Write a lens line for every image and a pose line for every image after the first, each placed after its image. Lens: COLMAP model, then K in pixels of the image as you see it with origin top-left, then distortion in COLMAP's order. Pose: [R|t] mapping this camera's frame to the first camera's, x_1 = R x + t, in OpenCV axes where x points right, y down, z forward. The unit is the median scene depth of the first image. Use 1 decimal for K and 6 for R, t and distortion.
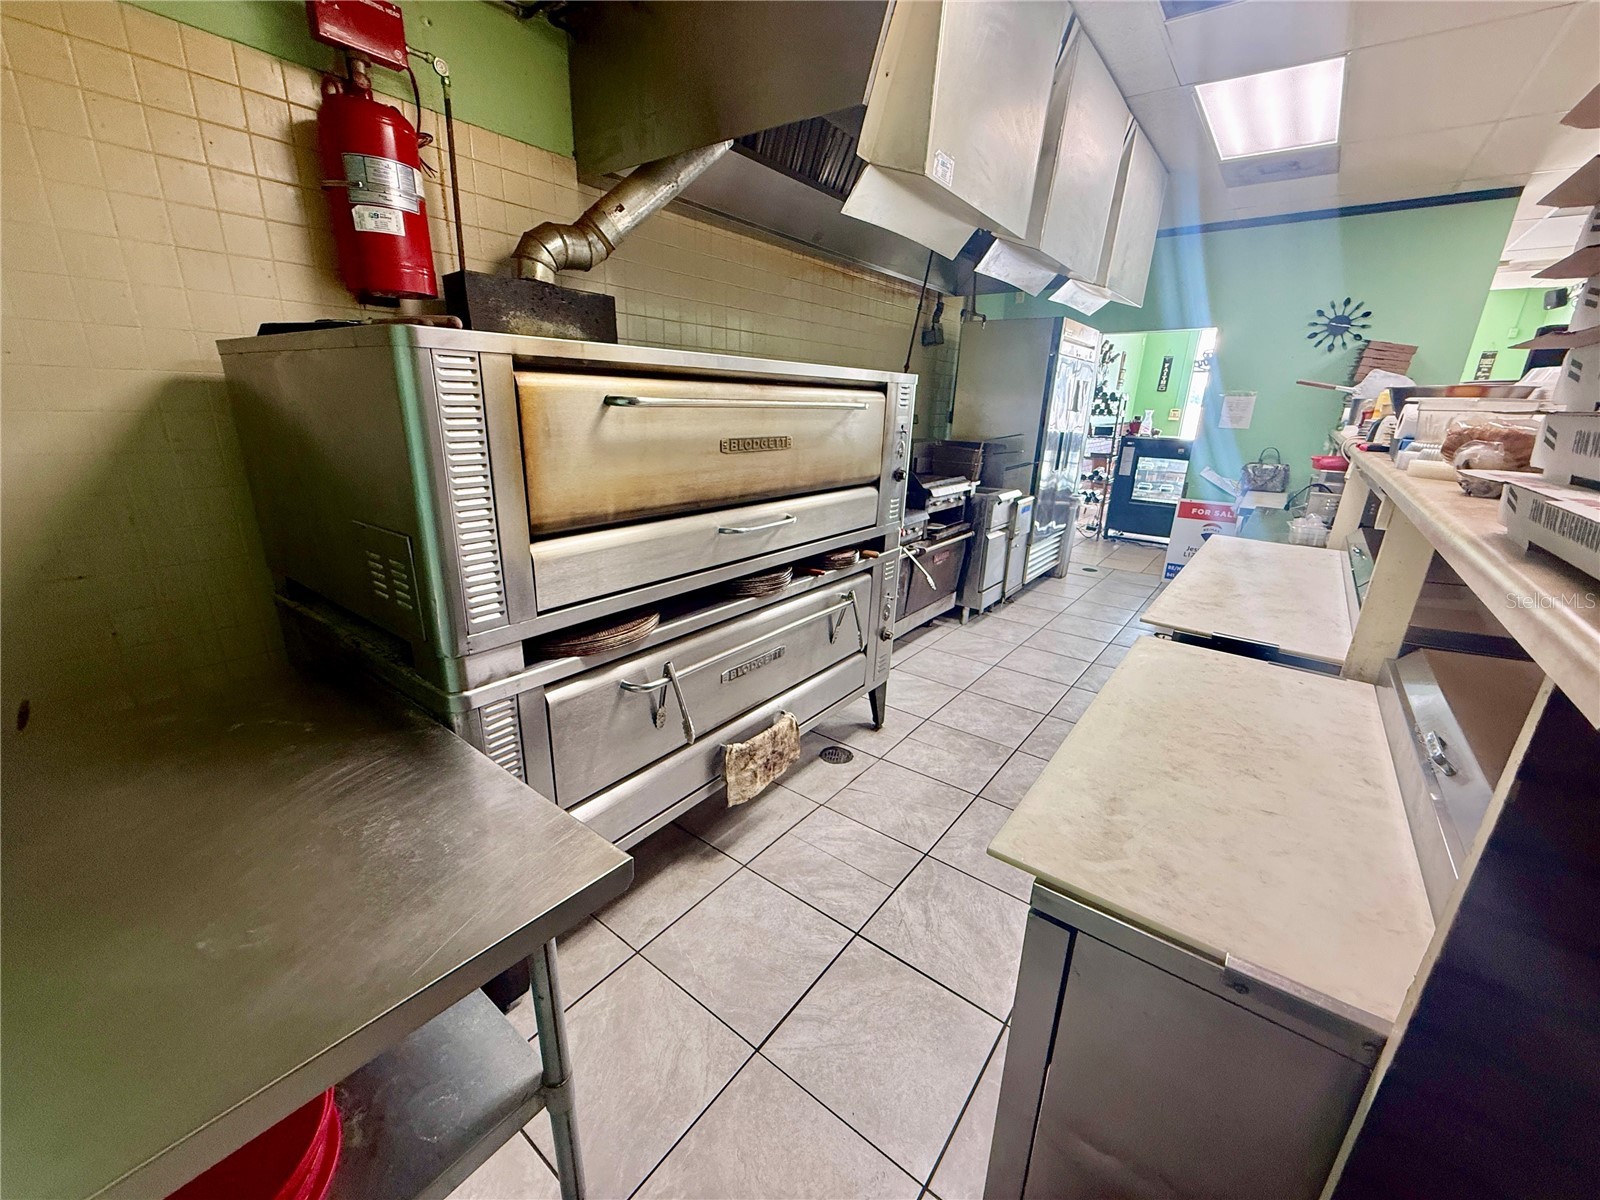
lens RADIAL K [[633.2, 0, 791.8], [0, 633.2, 598.3], [0, 0, 1]] dist [0.000914, 0.000119]
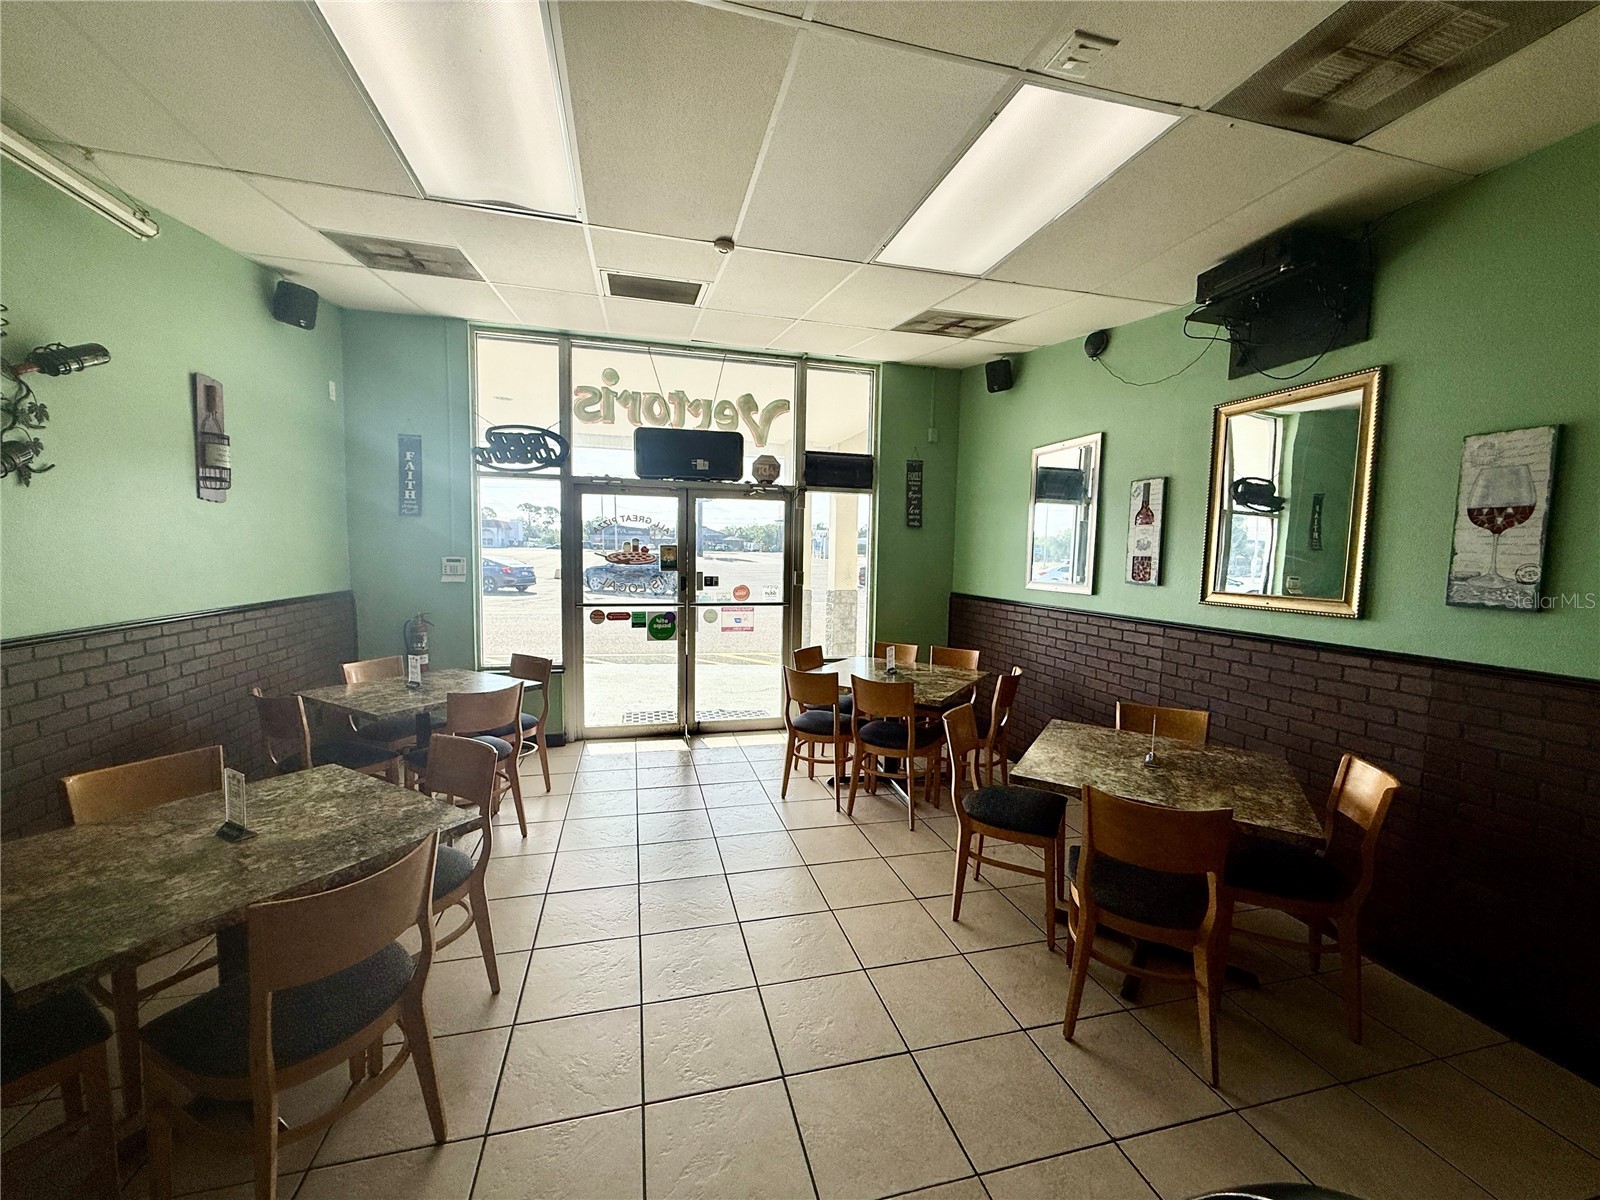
lens RADIAL K [[633.2, 0, 793.2], [0, 633.2, 602.3], [0, 0, 1]] dist [0.000914, 0.000119]
pose [[0.614811, -0.080752, 0.784529, 1.939139], [0.238927, 0.967069, -0.087699, -0.843695], [-0.751612, 0.241364, 0.613859, 2.731291]]
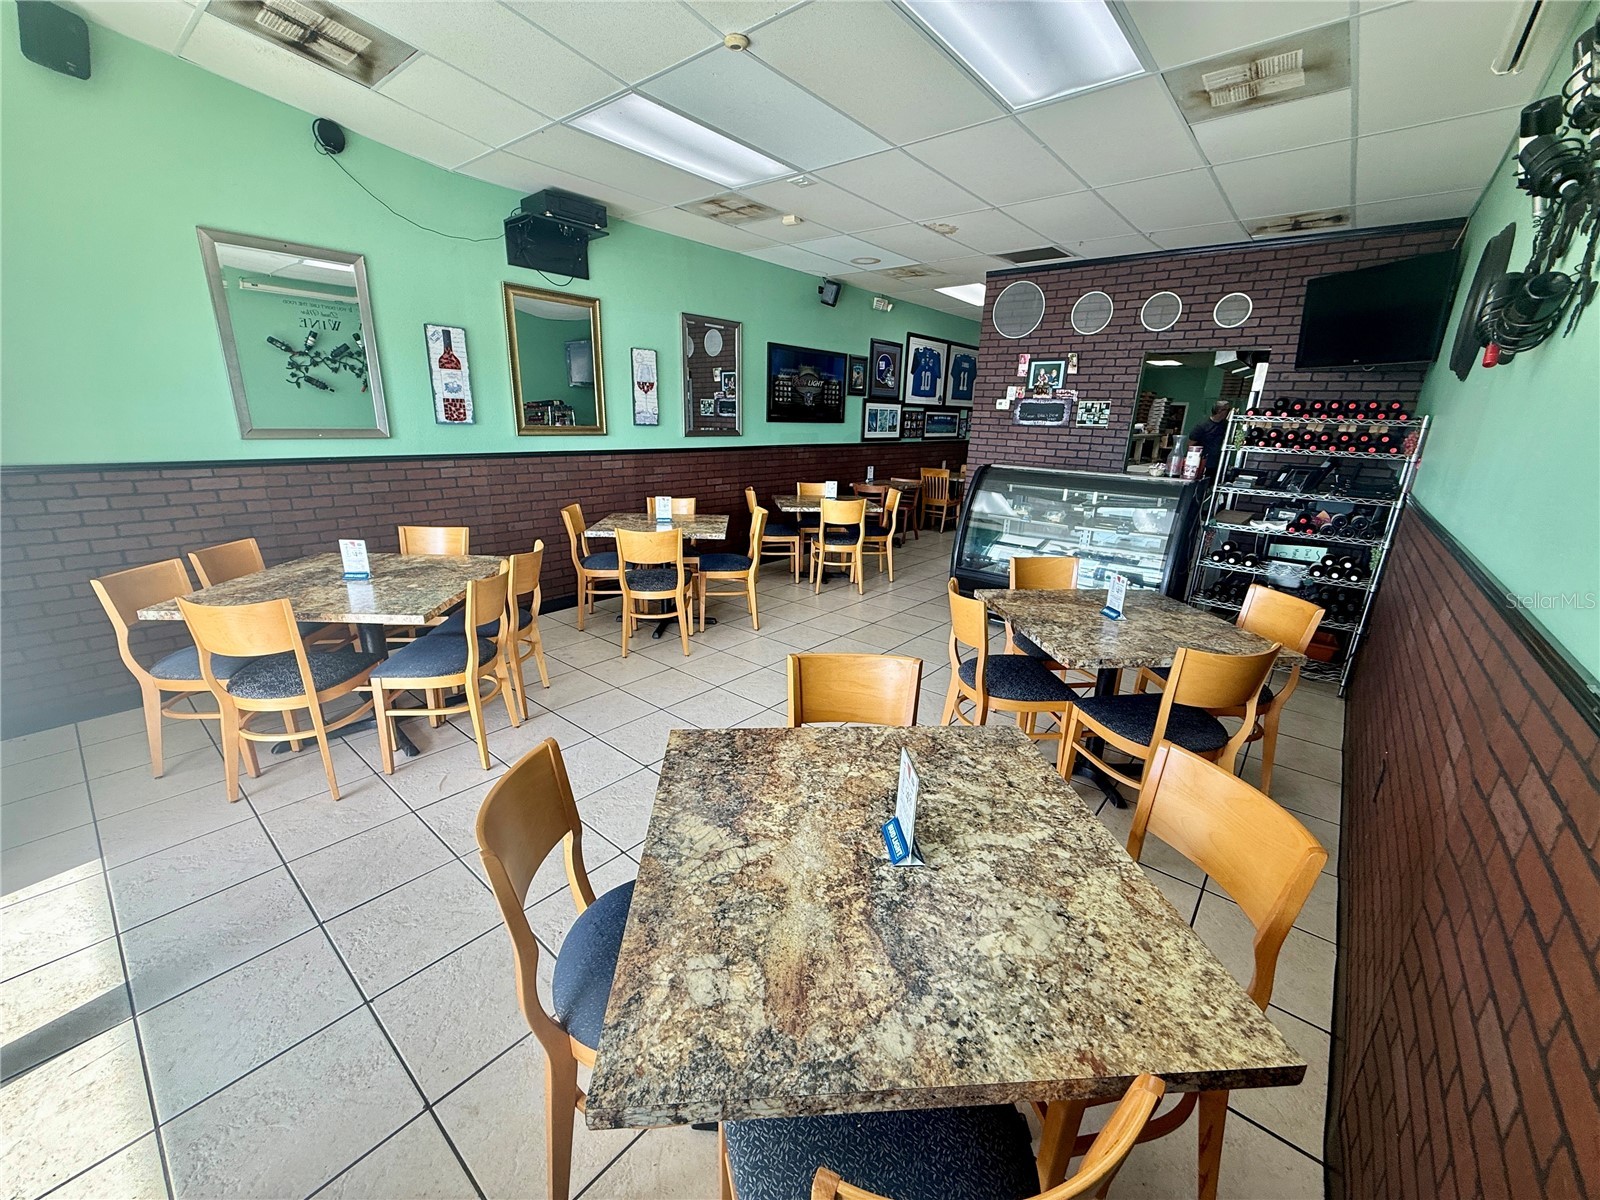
lens RADIAL K [[633.2, 0, 795.1], [0, 633.2, 601.2], [0, 0, 1]] dist [0.000914, 0.000119]
pose [[-0.997422, -0.067557, 0.024179, 2.621847], [-0.042369, 0.826472, 0.561382, -1.420651], [-0.057908, 0.558910, -0.827204, 4.642741]]
